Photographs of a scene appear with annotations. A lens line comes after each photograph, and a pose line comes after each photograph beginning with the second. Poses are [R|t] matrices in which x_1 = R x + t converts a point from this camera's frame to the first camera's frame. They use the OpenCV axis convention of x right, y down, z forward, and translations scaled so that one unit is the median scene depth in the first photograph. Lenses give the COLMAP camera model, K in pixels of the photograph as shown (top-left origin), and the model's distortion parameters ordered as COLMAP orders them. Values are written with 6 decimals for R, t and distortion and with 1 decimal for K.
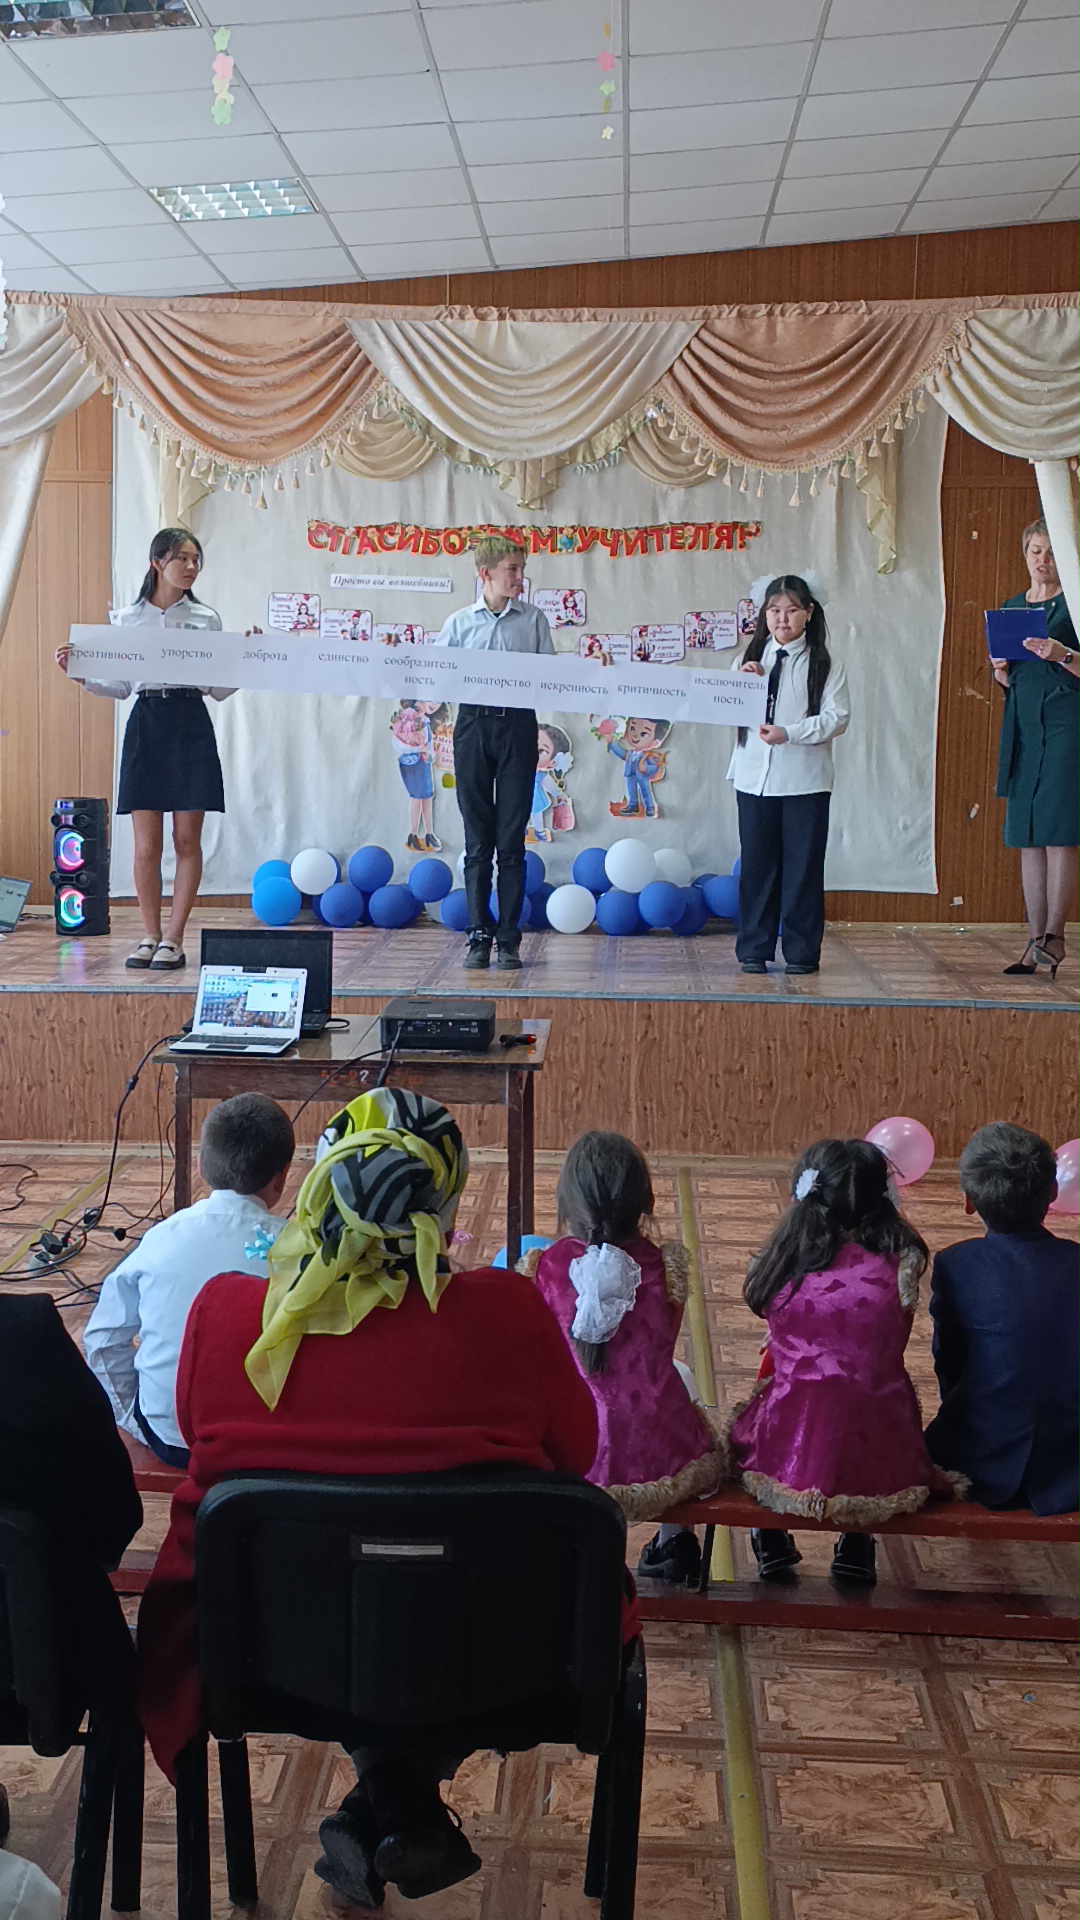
lens RADIAL K [[2197.2, 0, 526.7], [0, 2197.2, 940.9], [0, 0, 1]] dist [0.041426, 0.000000]
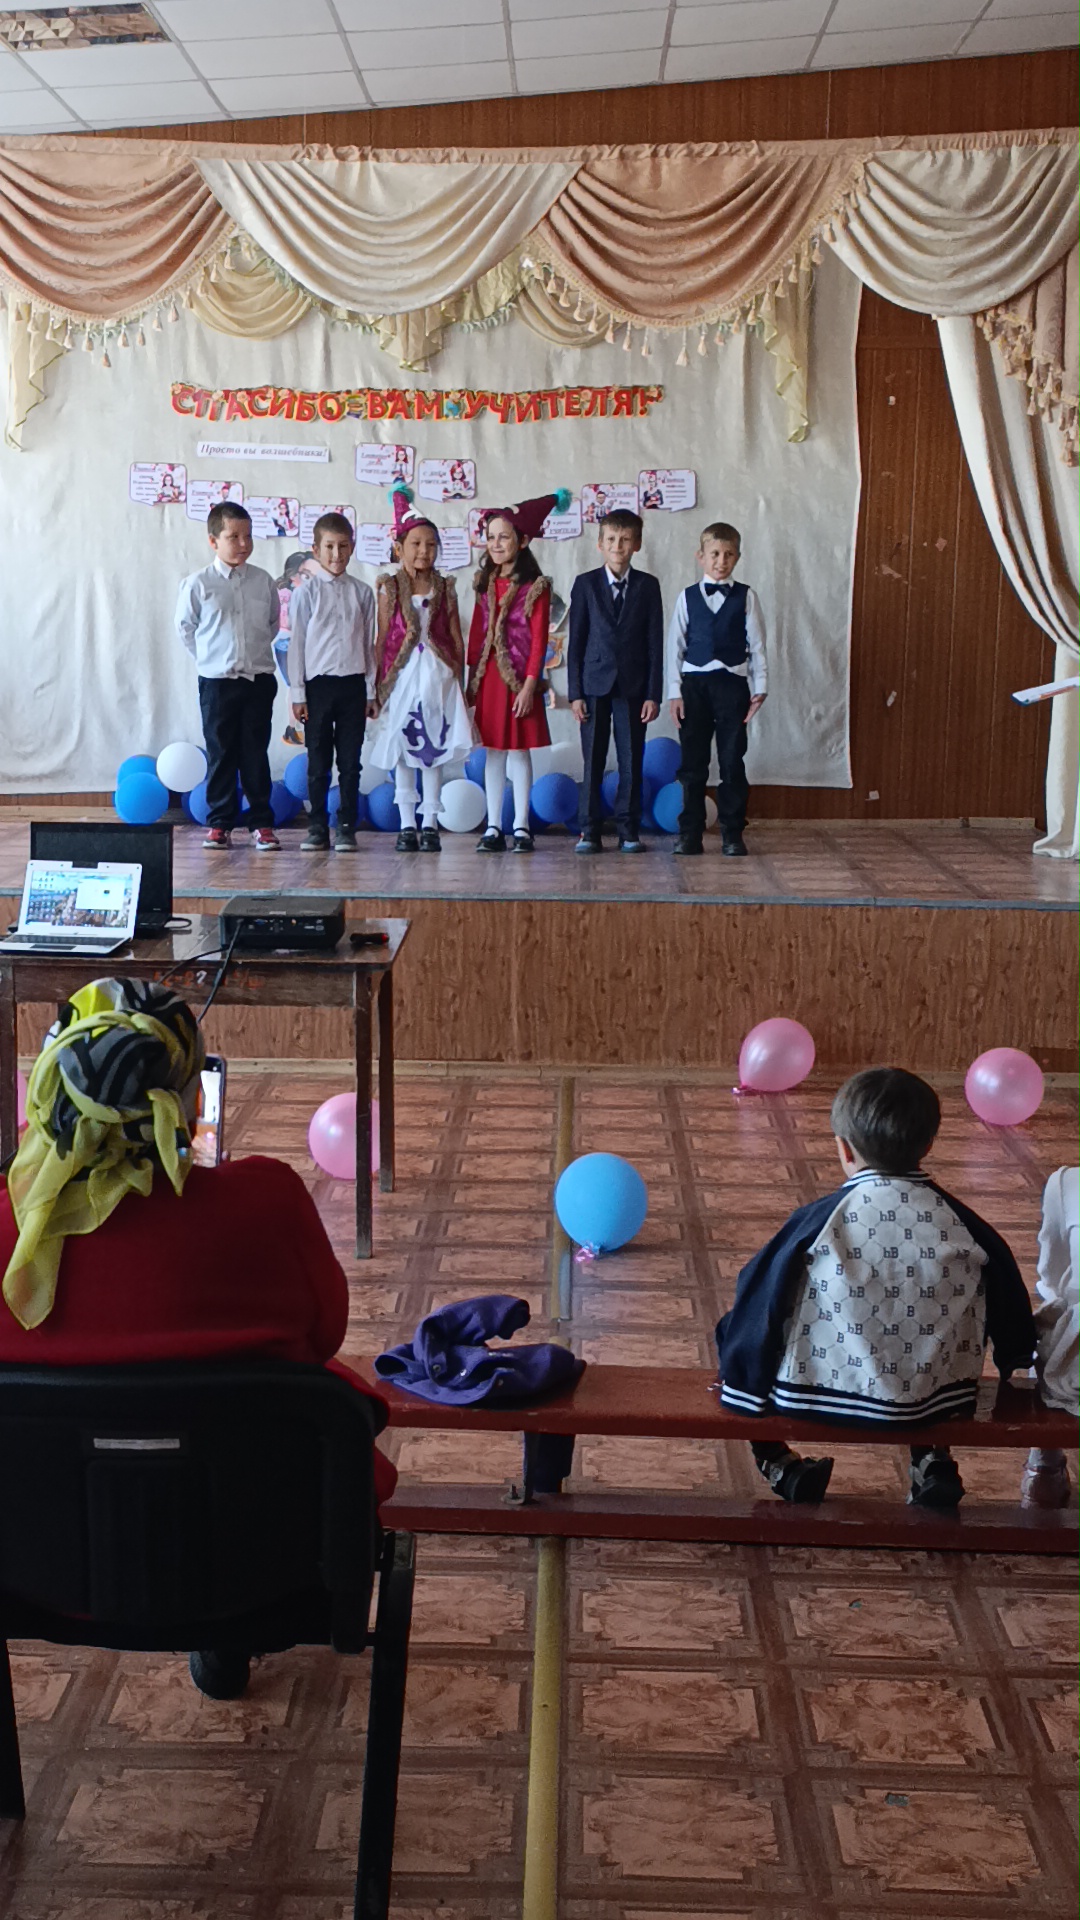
lens RADIAL K [[2367.4, 0, 528.3], [0, 2367.4, 962.7], [0, 0, 1]] dist [0.039524, 0.000000]
pose [[0.999602, -0.006049, 0.027561, 0.027198], [0.004736, 0.998862, 0.047469, 0.005766], [-0.027816, -0.047319, 0.998492, -0.008623]]
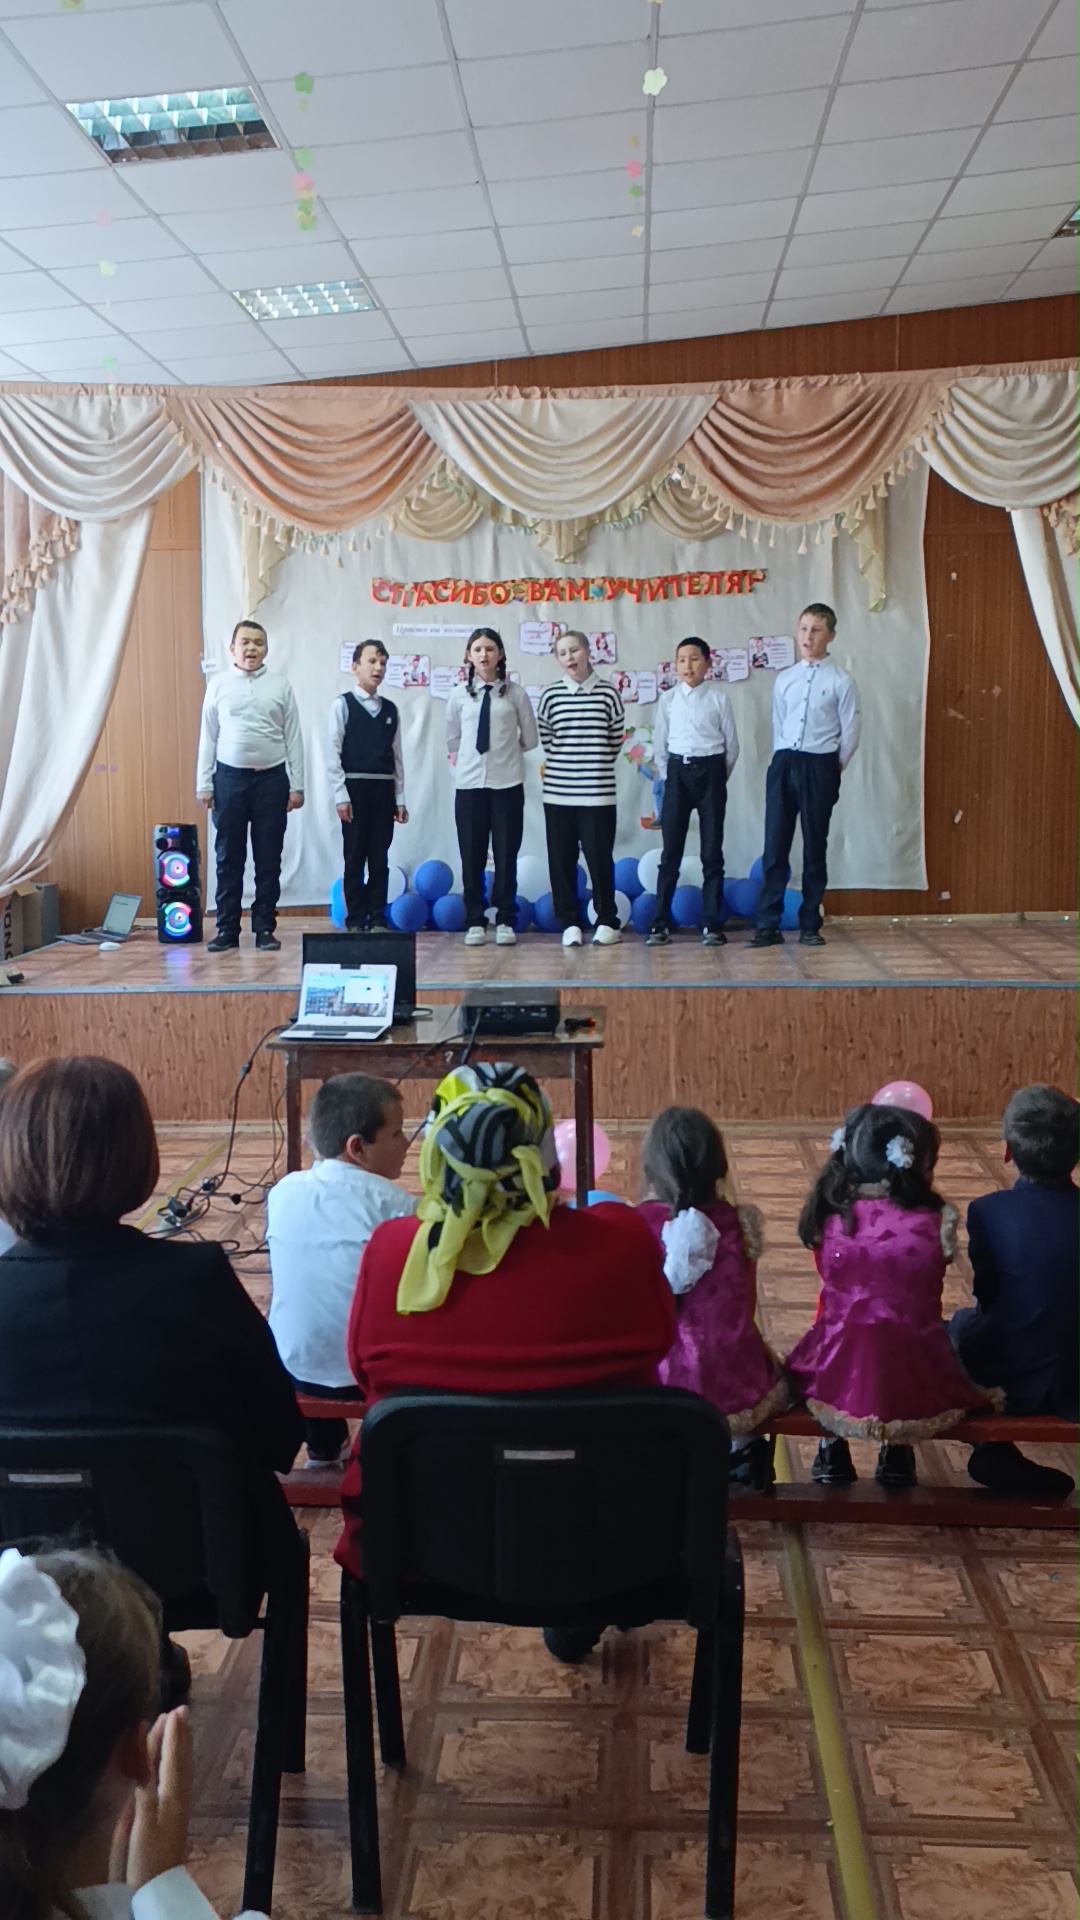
lens RADIAL K [[1914.1, 0, 536.0], [0, 1914.1, 957.2], [0, 0, 1]] dist [0.040724, 0.000000]
pose [[0.999696, -0.023353, -0.007946, -0.013767], [0.023412, 0.999698, 0.007428, 0.001919], [0.007771, -0.007612, 0.999941, -0.003279]]
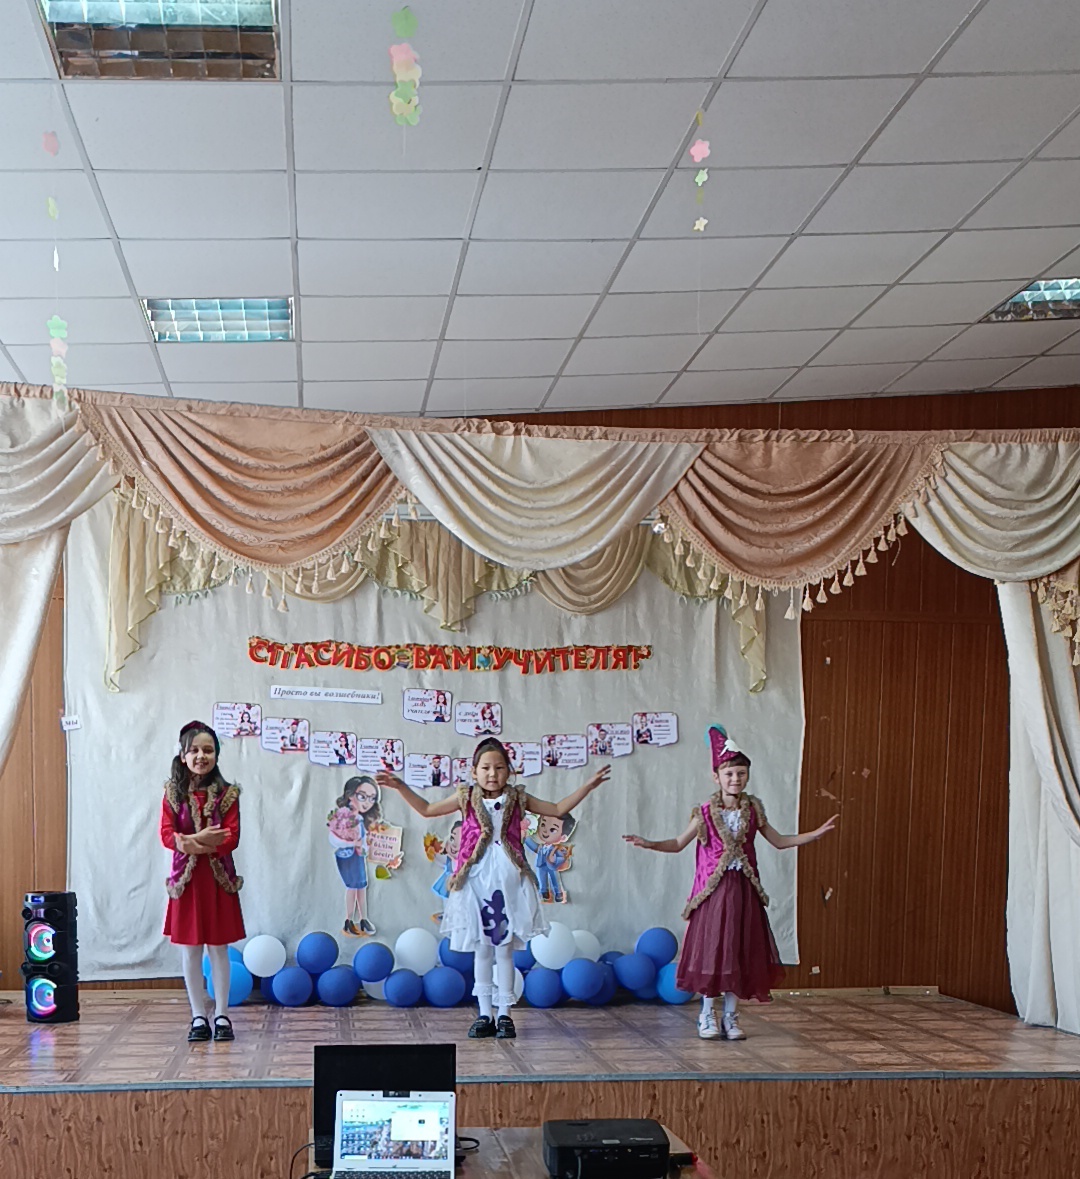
lens RADIAL K [[1573.0, 0, 541.7], [0, 1573.0, 956.9], [0, 0, 1]] dist [0.044848, 0.000000]
pose [[0.982239, -0.018812, 0.186688, -0.139985], [0.020678, 0.999754, -0.008052, -0.028197], [-0.186491, 0.011769, 0.982386, 0.260260]]
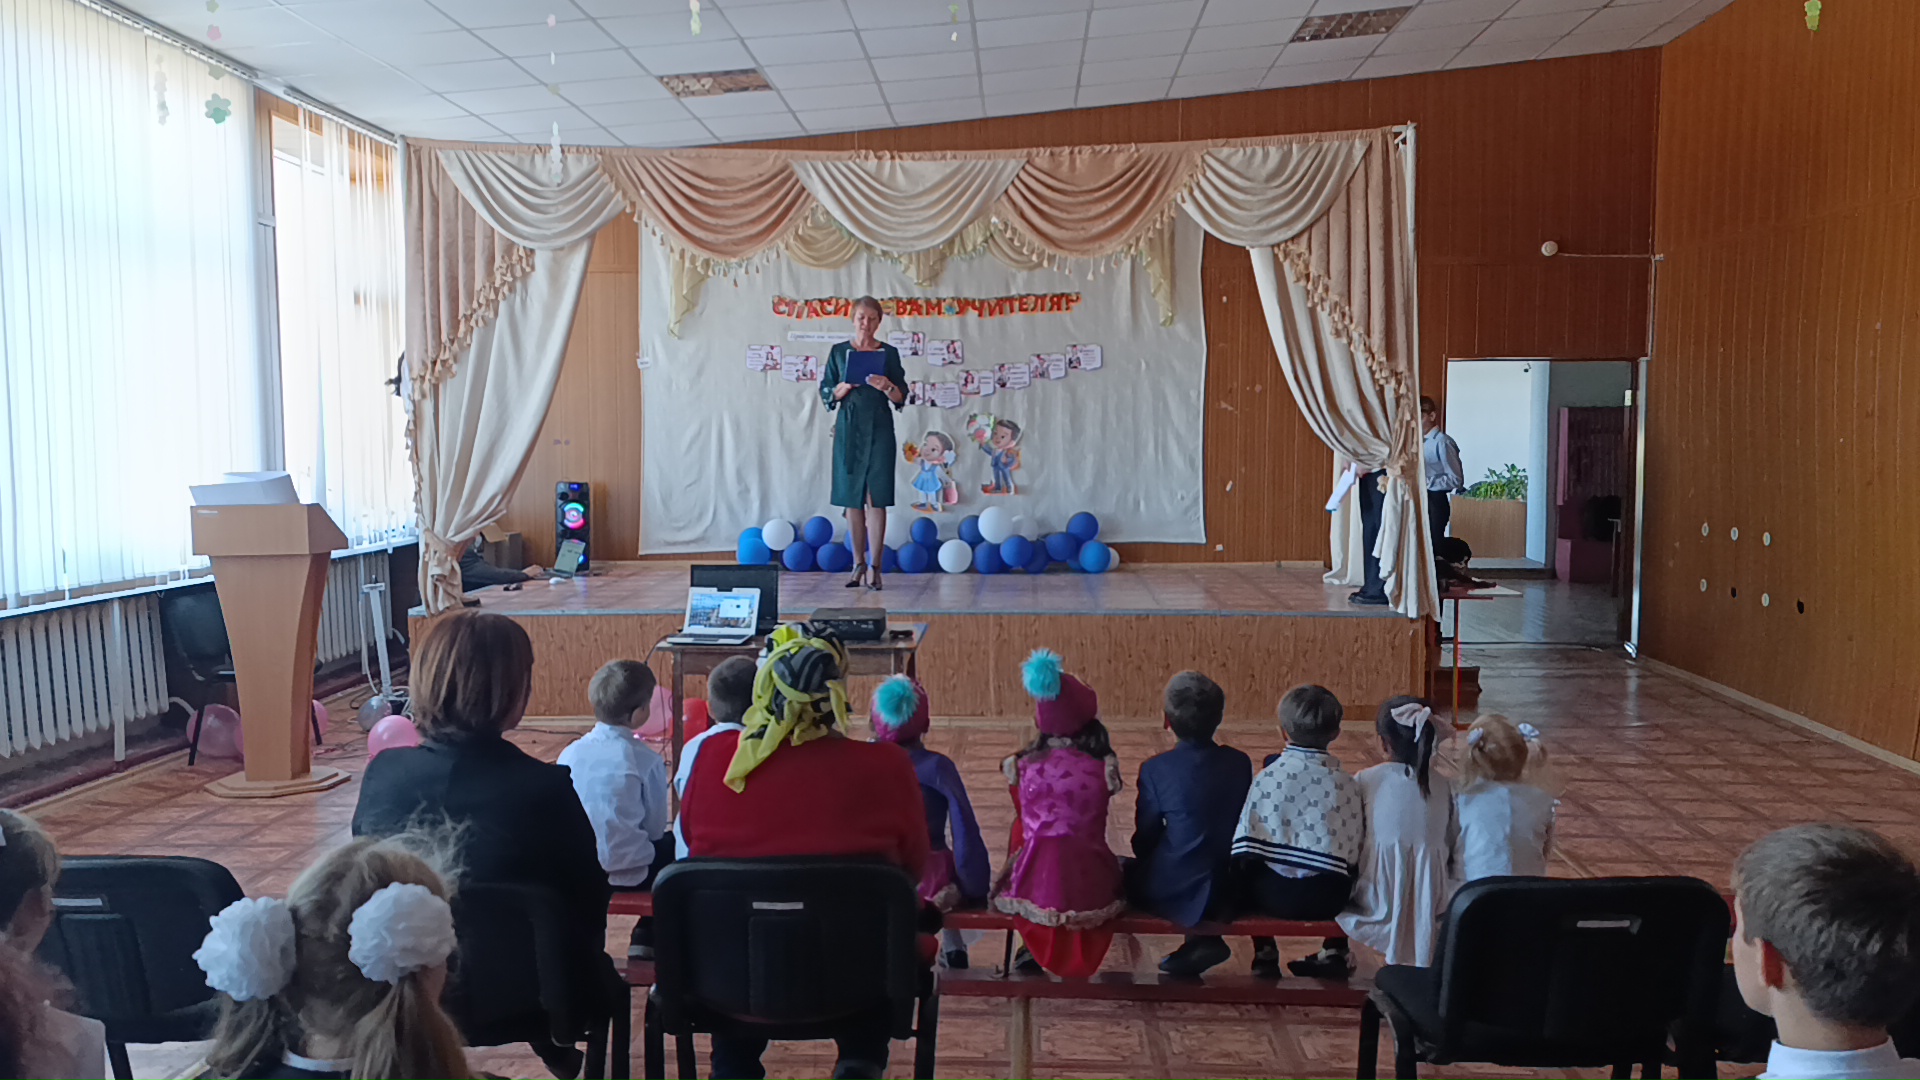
lens RADIAL K [[1567.0, 0, 960.6], [0, 1567.0, 536.6], [0, 0, 1]] dist [0.041997, 0.012061]
pose [[0.999858, -0.015988, 0.005331, 0.024232], [0.016179, 0.999146, -0.038015, 0.015157], [-0.004719, 0.038096, 0.999263, -0.055427]]
